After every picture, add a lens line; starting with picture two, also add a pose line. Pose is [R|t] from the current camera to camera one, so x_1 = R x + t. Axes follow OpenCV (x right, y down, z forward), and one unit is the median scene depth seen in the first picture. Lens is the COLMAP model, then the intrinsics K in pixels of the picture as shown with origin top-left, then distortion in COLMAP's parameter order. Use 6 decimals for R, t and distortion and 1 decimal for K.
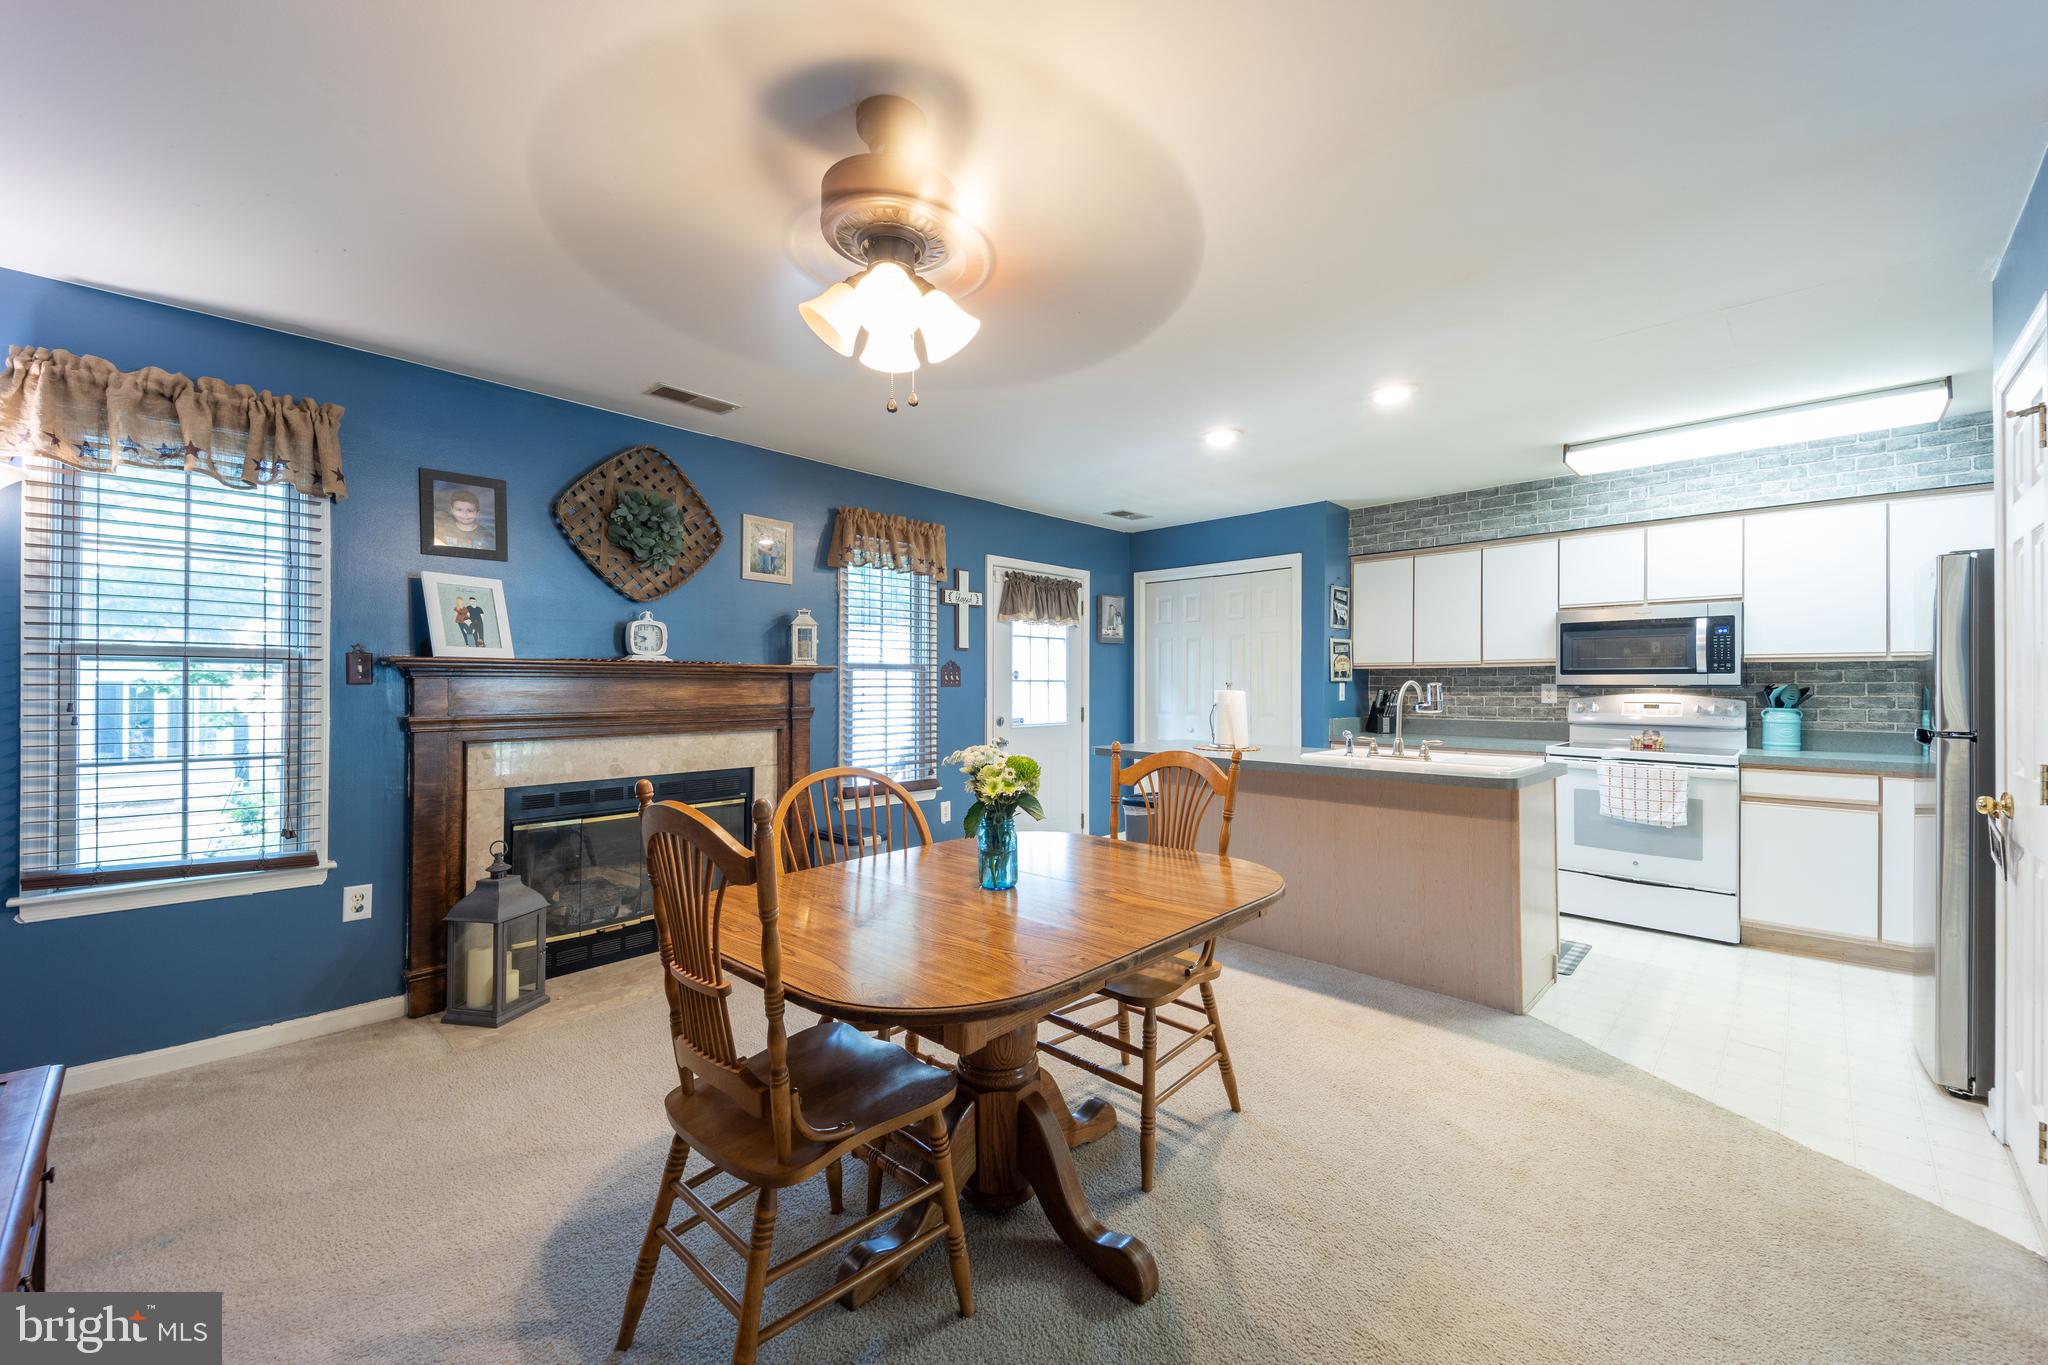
lens RADIAL K [[792.6, 0, 1020.1], [0, 792.6, 680.7], [0, 0, 1]] dist [0.077580, -0.035549]
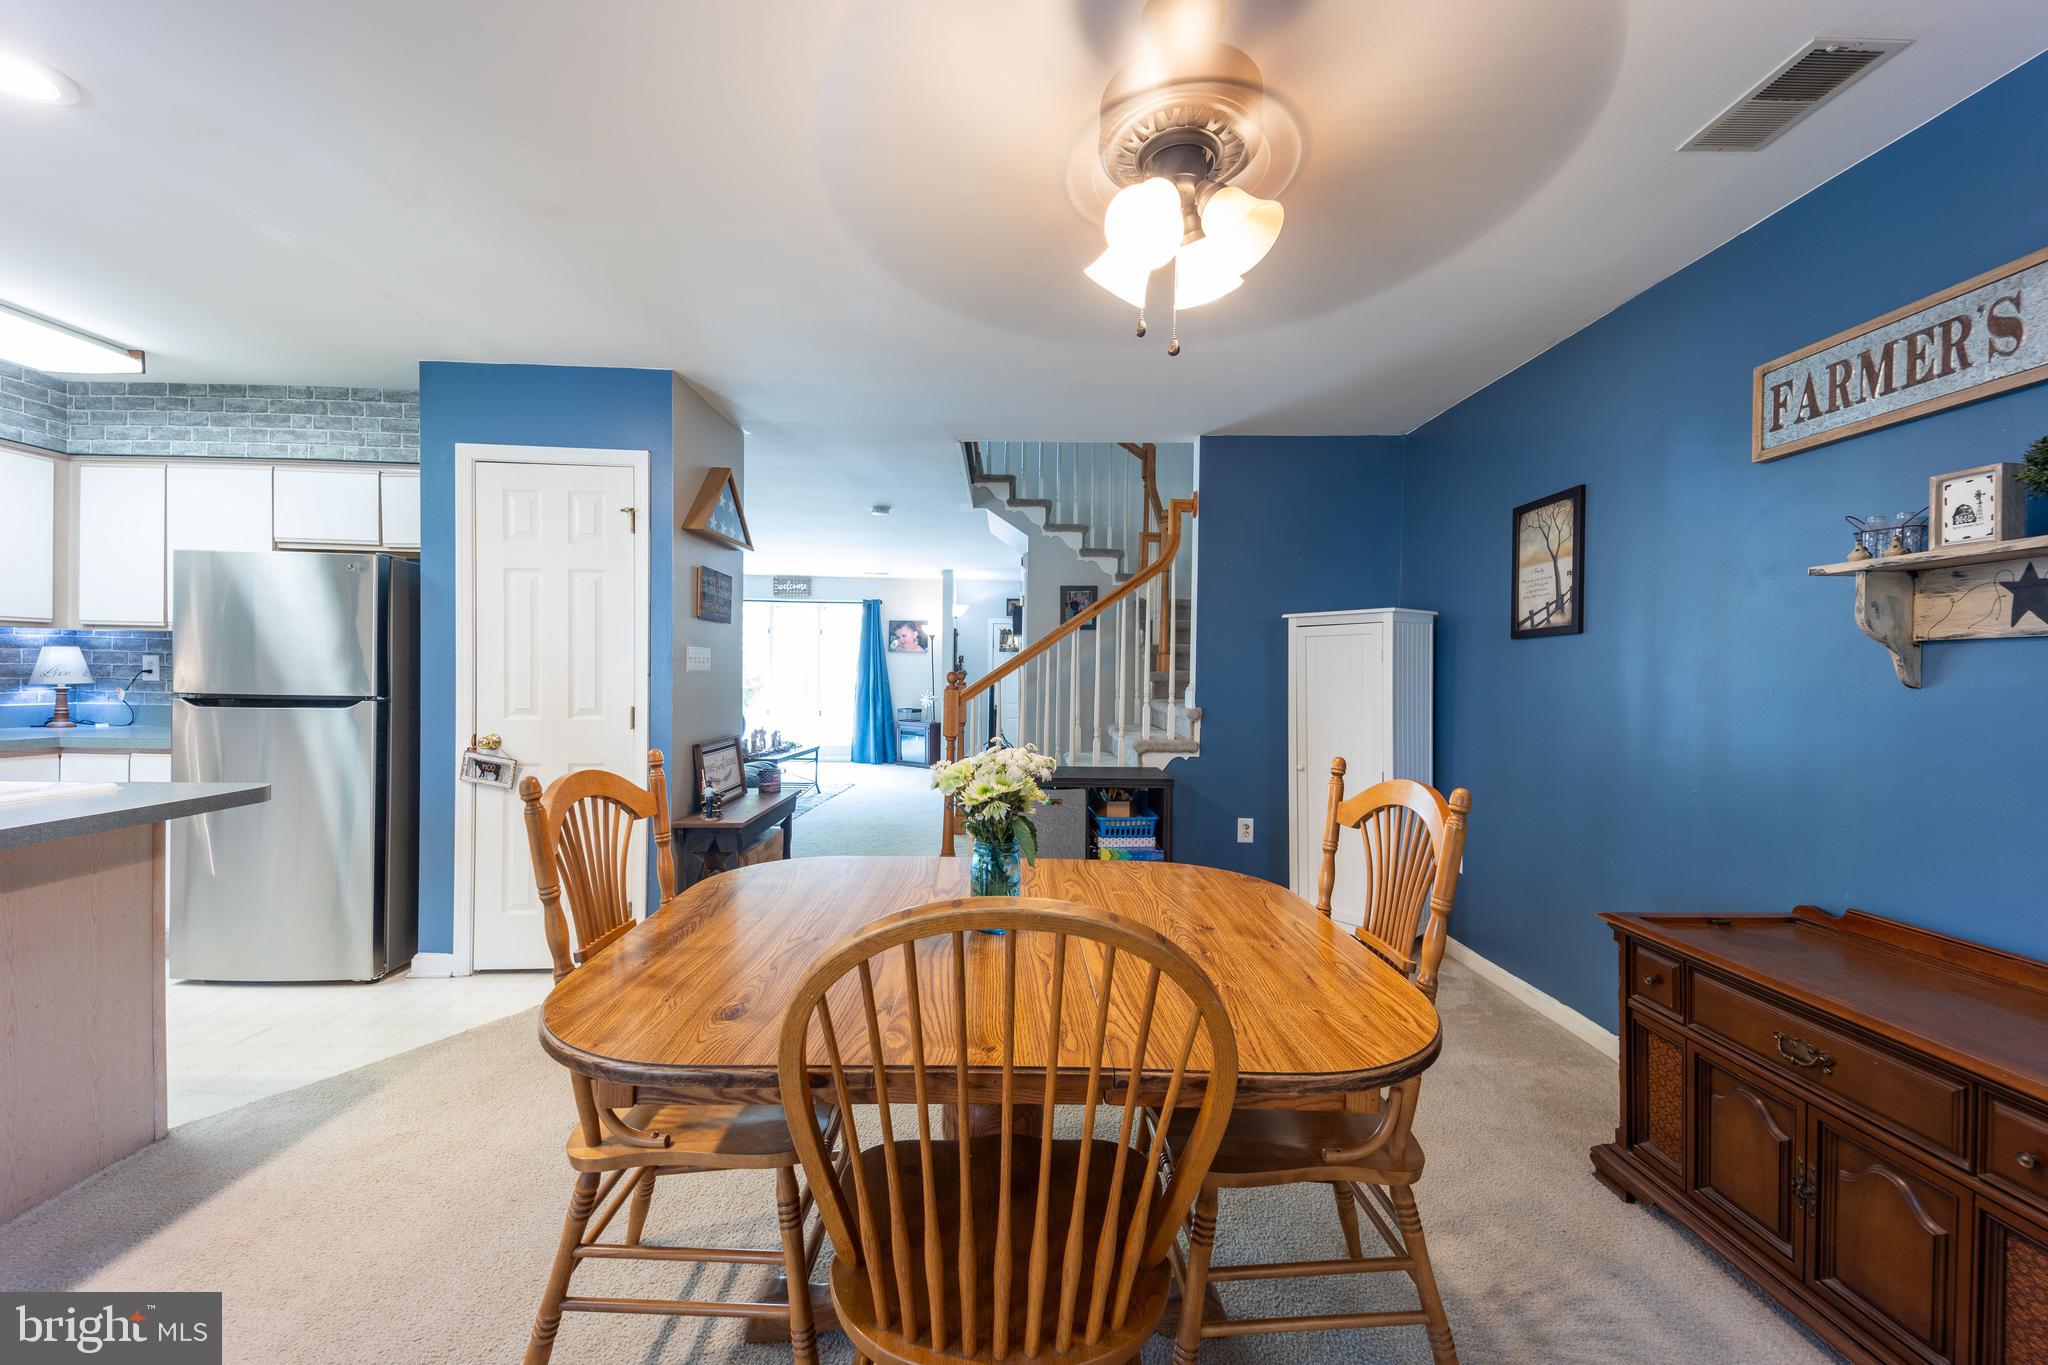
lens RADIAL K [[792.6, 0, 1020.1], [0, 792.6, 680.7], [0, 0, 1]] dist [0.077580, -0.035549]
pose [[-0.703426, -0.019997, 0.710487, -0.278005], [-0.019109, 0.999775, 0.009220, 0.005019], [-0.710512, -0.007091, -0.703650, 0.721245]]
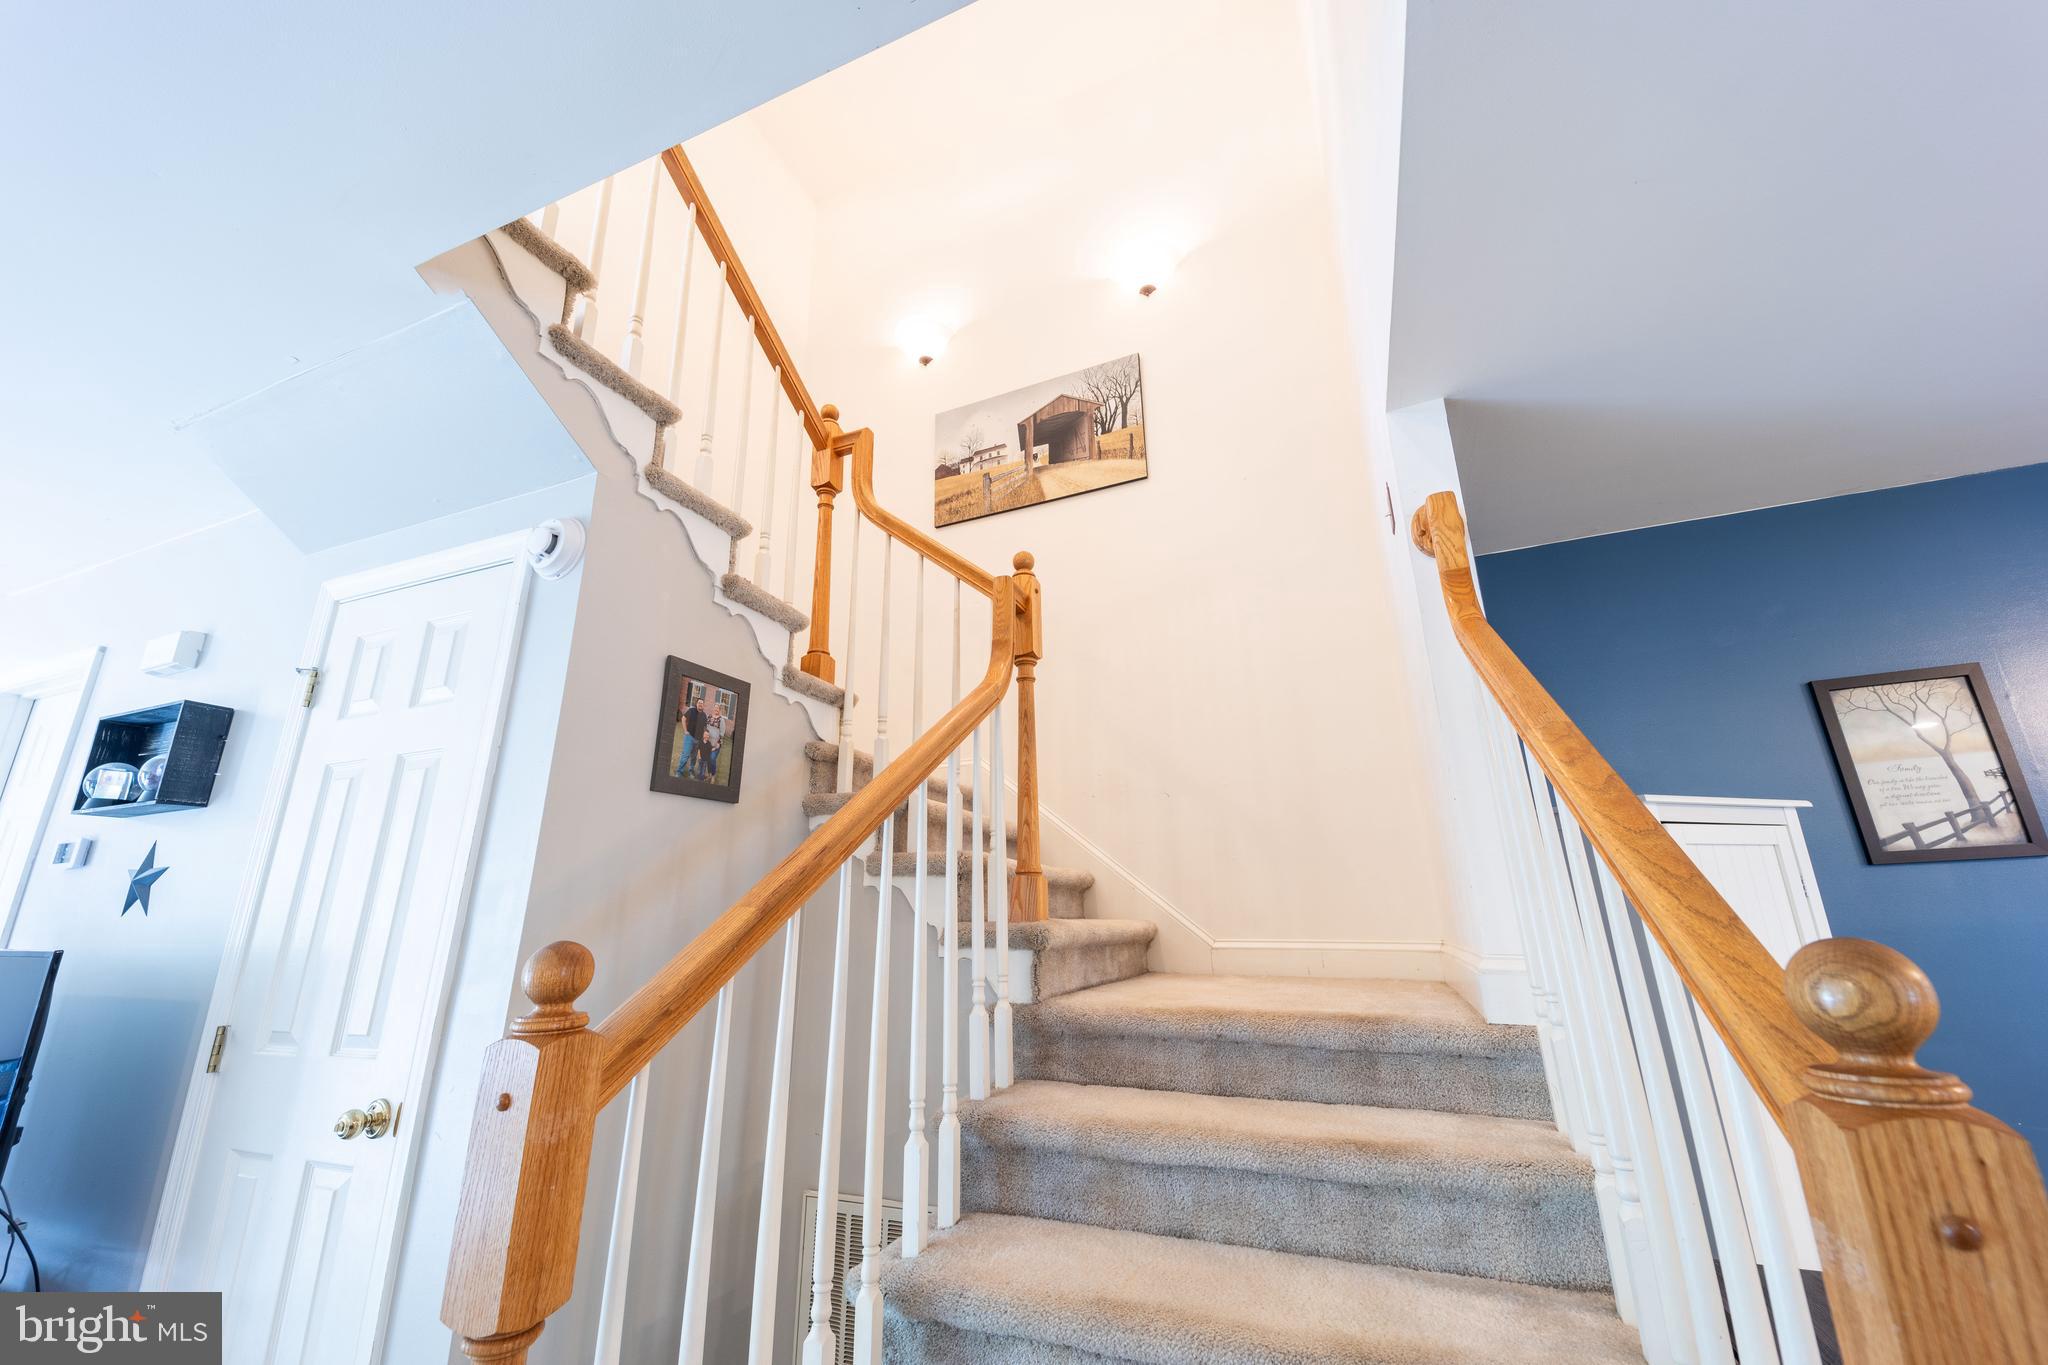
lens RADIAL K [[782.3, 0, 1020.5], [0, 782.3, 681.9], [0, 0, 1]] dist [0.080022, -0.036318]
pose [[-0.933443, -0.095682, -0.345729, 0.628351], [0.012792, 0.954280, -0.298639, 0.001404], [0.358497, -0.283185, -0.889543, 0.164629]]
